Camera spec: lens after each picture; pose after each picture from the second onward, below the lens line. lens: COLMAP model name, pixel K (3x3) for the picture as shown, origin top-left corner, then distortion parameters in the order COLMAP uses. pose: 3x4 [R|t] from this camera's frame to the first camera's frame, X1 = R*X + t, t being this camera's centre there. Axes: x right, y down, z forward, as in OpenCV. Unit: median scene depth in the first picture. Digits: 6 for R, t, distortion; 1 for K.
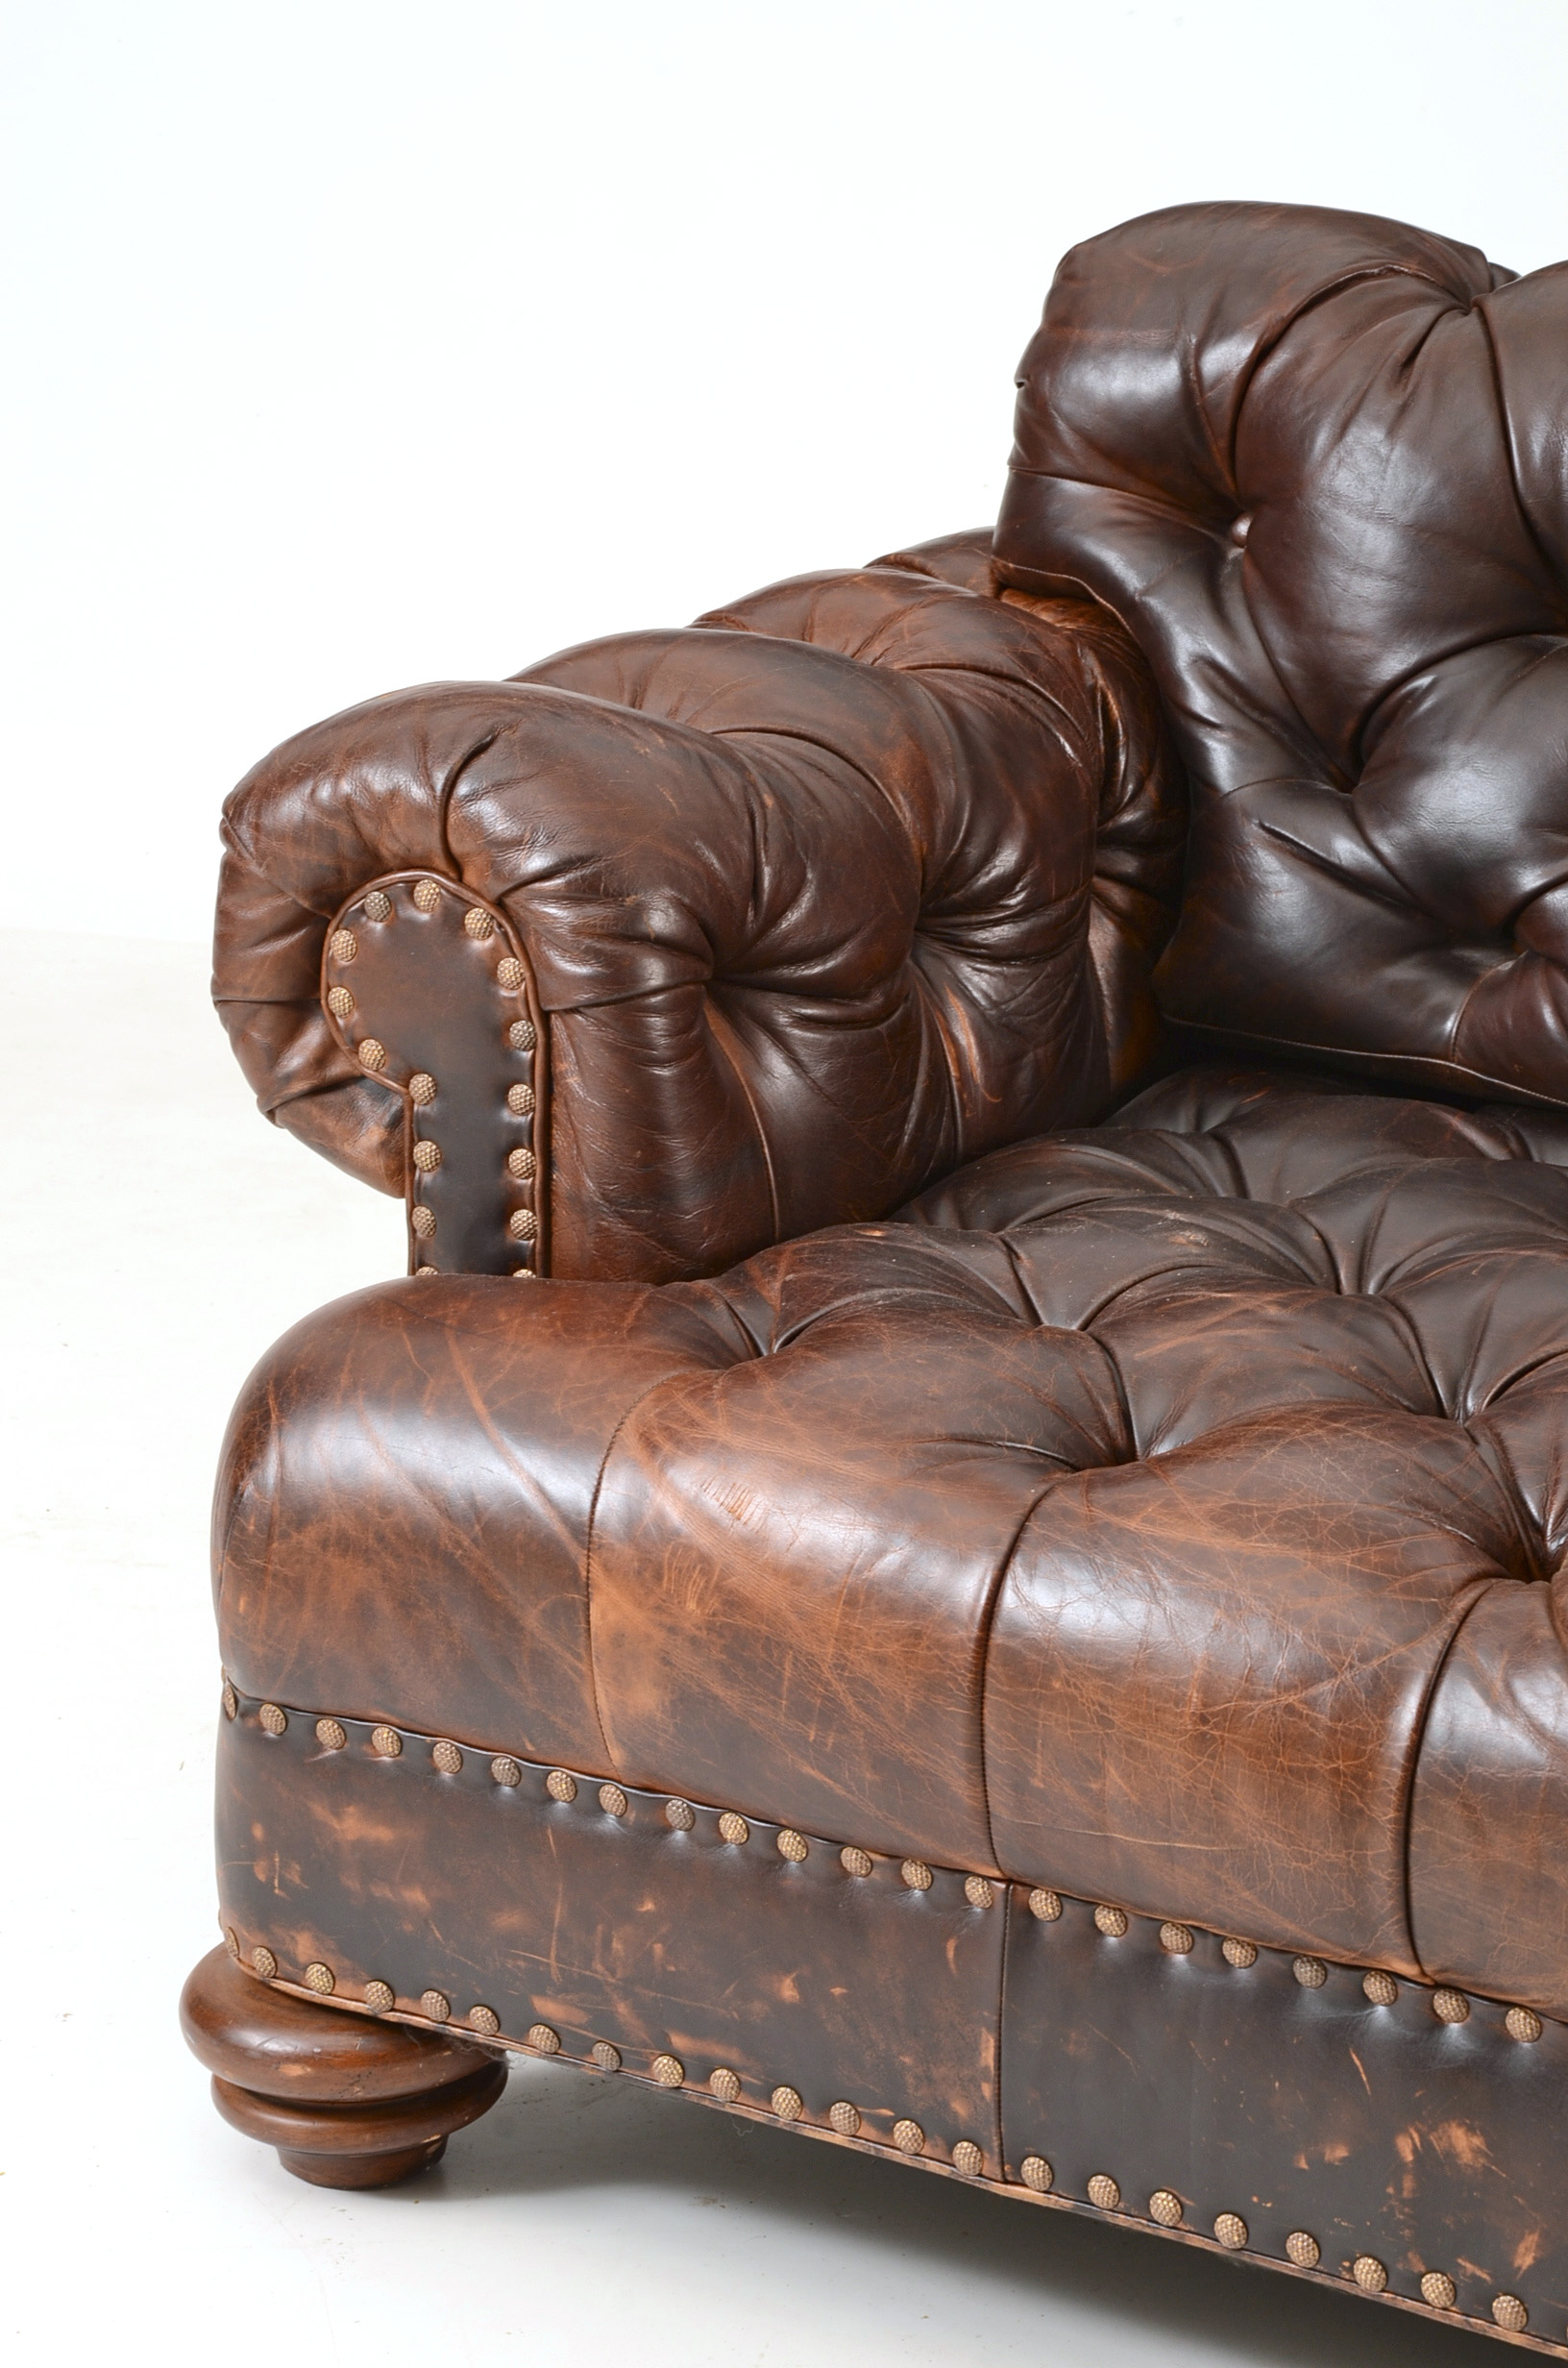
lens RADIAL K [[6924.2, 0, 782.6], [0, 6924.2, 1189.3], [0, 0, 1]] dist [0.796079, 0.000000]
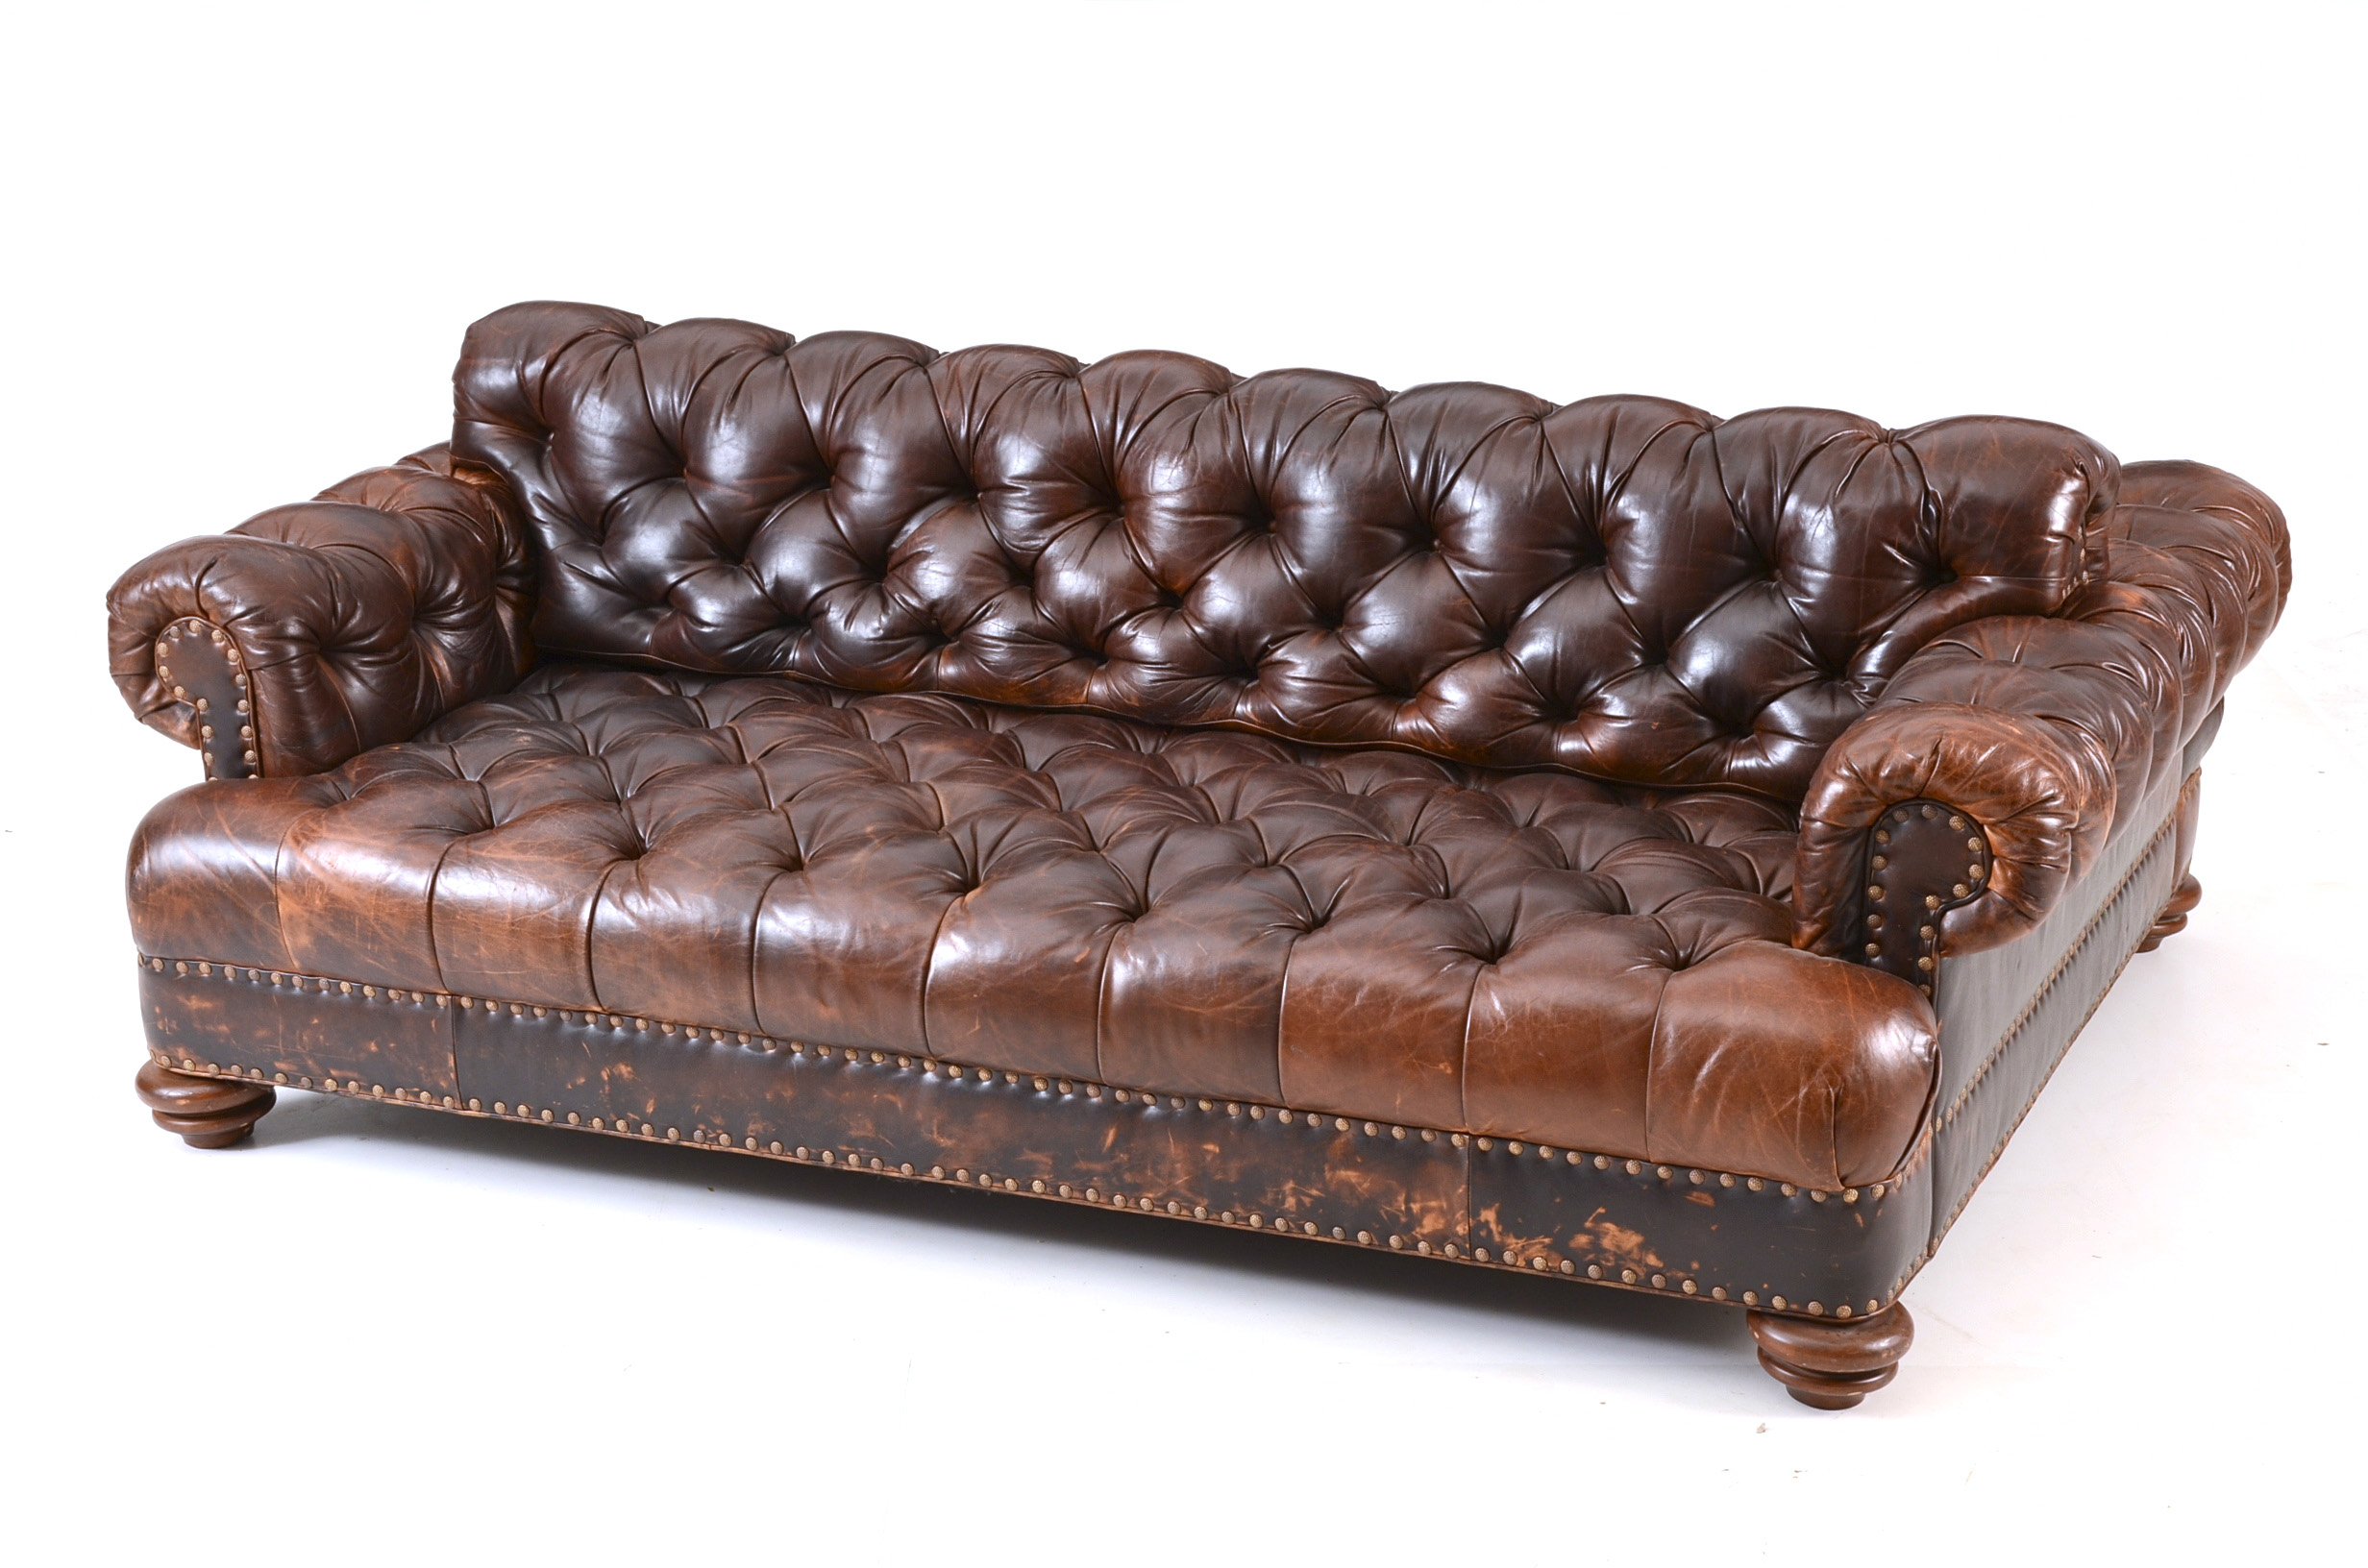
lens RADIAL K [[4585.3, 0, 1191.7], [0, 4585.3, 784.1], [0, 0, 1]] dist [0.355152, 0.000000]
pose [[0.991030, -0.089070, 0.099630, 0.129853], [0.086278, 0.995757, 0.032001, -0.009305], [-0.102058, -0.023118, 0.994510, -0.678694]]
